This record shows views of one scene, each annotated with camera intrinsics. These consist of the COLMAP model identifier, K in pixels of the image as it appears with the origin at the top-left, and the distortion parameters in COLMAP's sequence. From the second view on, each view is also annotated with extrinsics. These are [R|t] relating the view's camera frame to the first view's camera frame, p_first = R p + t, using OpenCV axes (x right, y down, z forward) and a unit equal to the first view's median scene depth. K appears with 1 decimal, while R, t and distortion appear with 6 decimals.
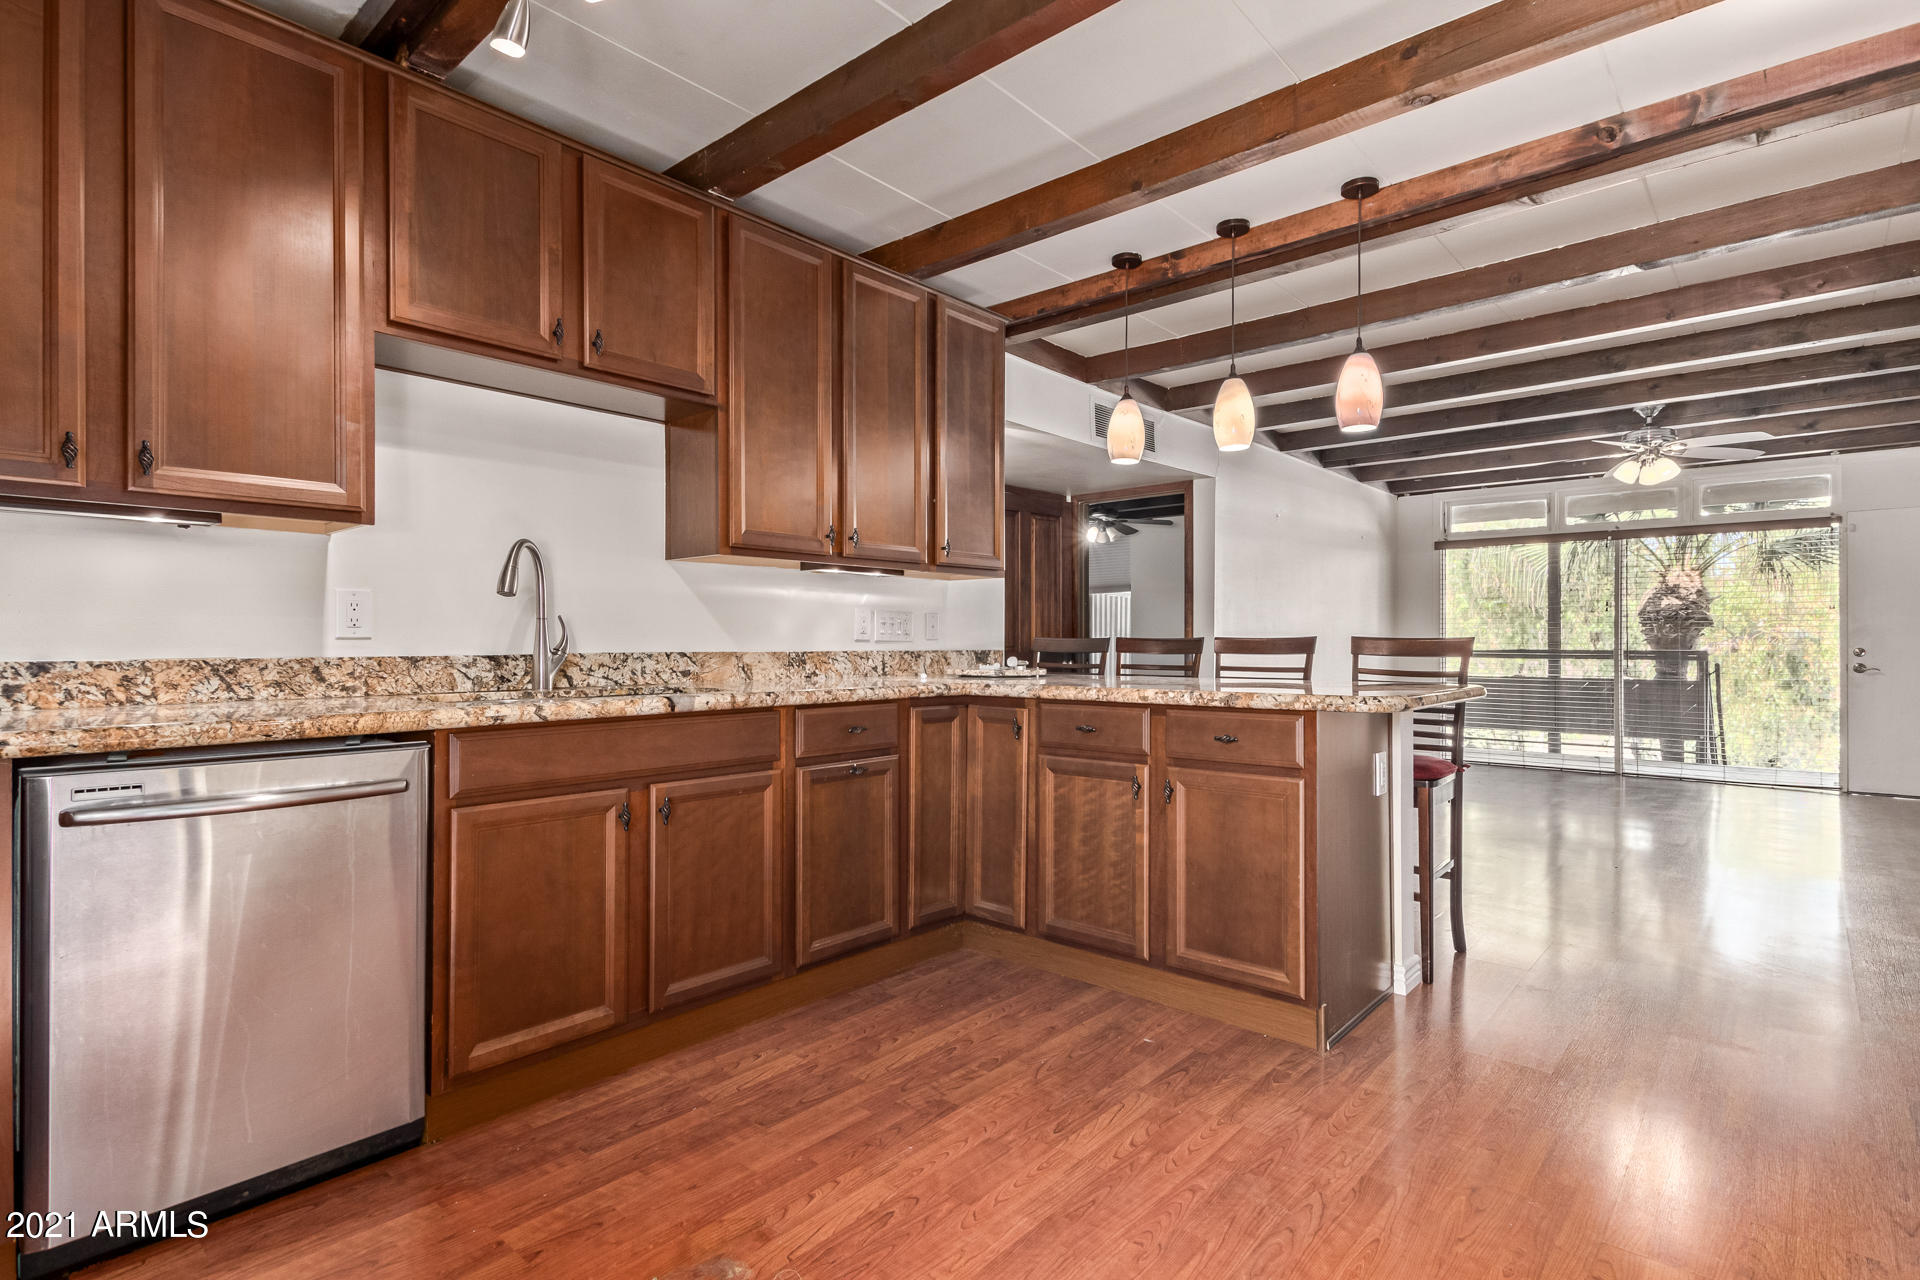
lens RADIAL K [[939.1, 0, 962.0], [0, 939.1, 637.5], [0, 0, 1]] dist [0.002722, -0.000576]
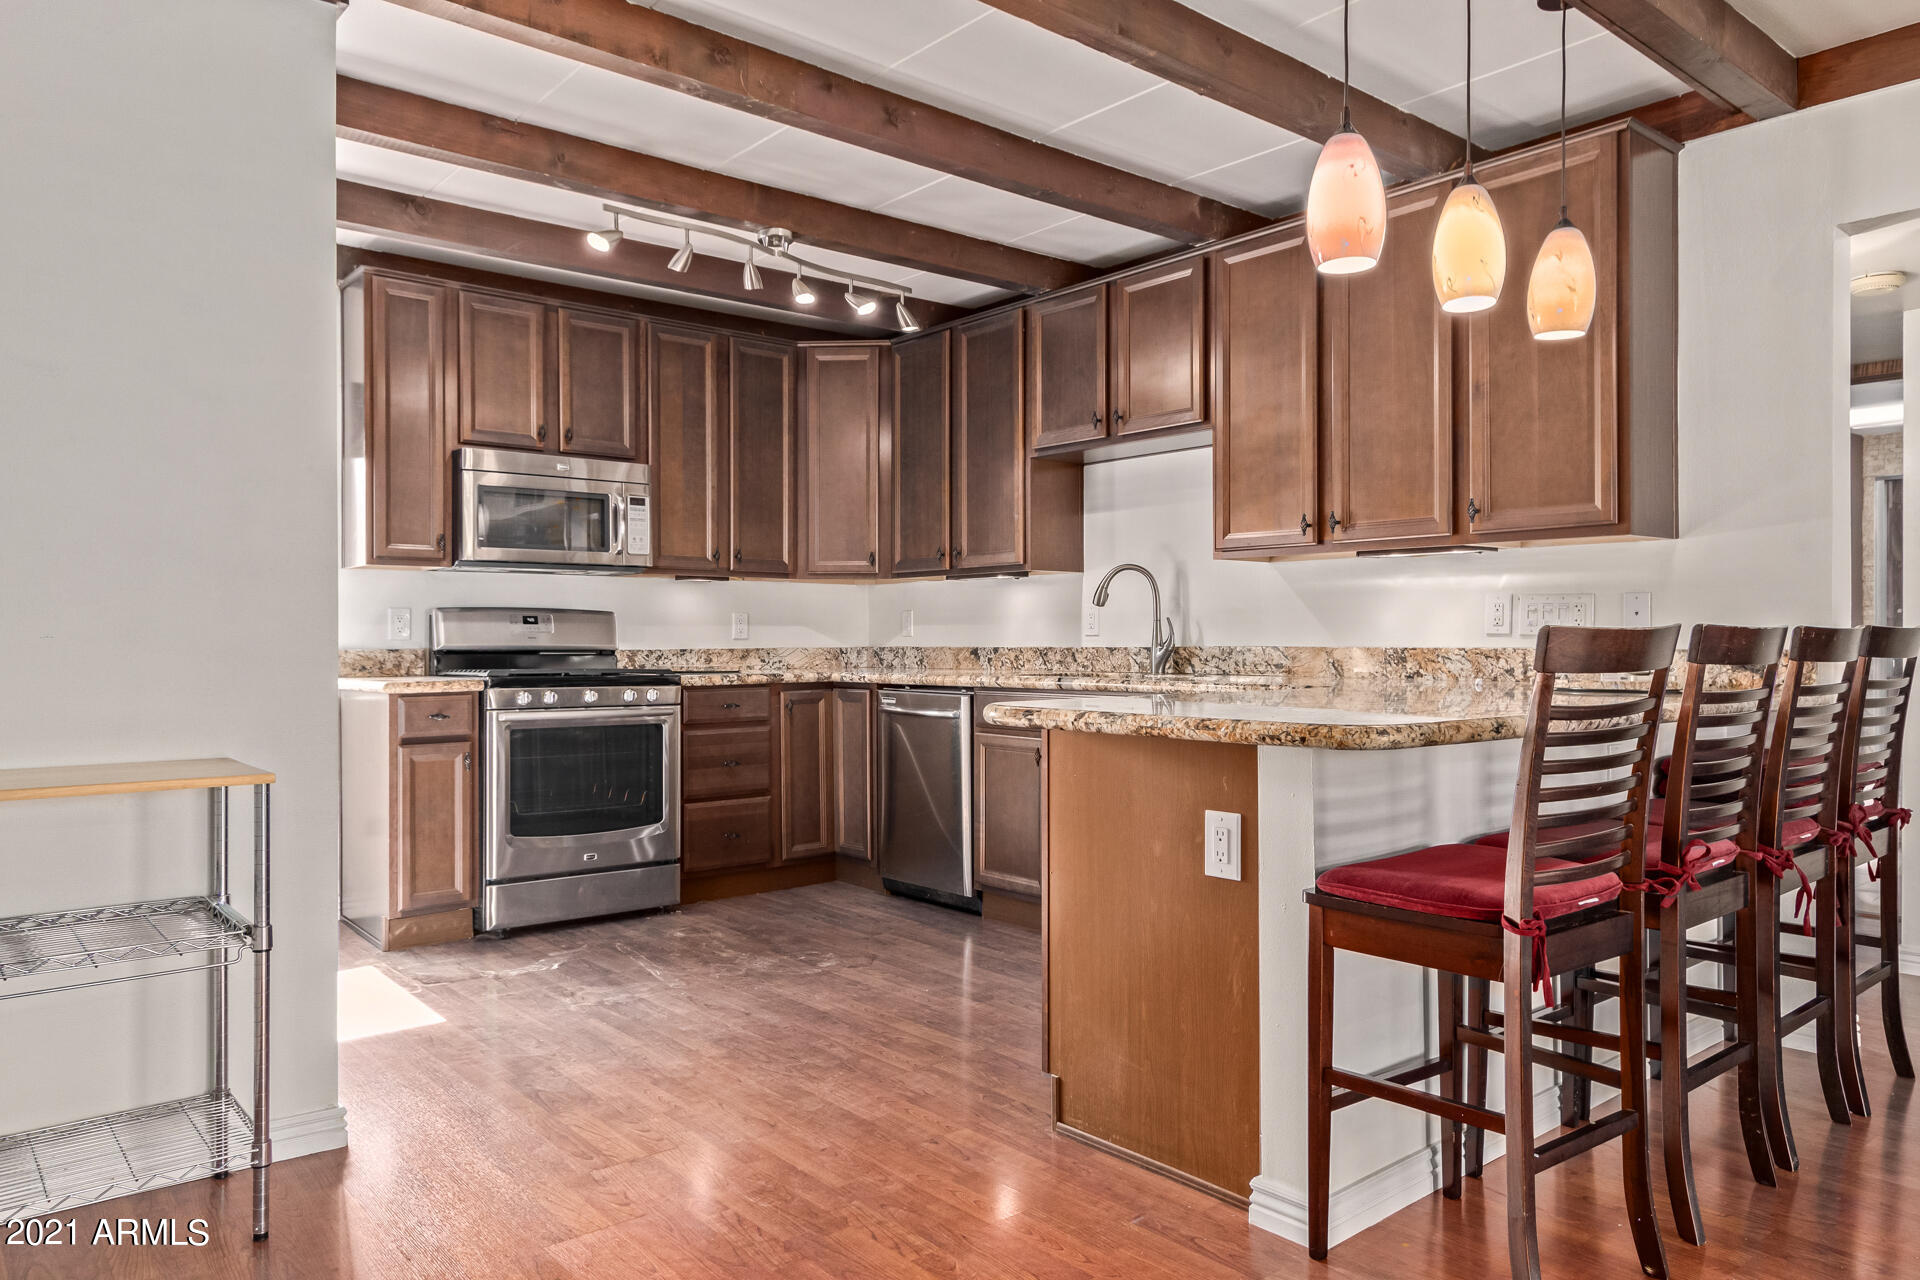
lens RADIAL K [[1285.5, 0, 960.8], [0, 1285.5, 641.0], [0, 0, 1]] dist [0.000929, 0.000021]
pose [[-0.153174, 0.001846, -0.988198, 1.310266], [0.006716, 0.999977, 0.000827, 0.006043], [0.988176, -0.006510, -0.153183, 0.946824]]
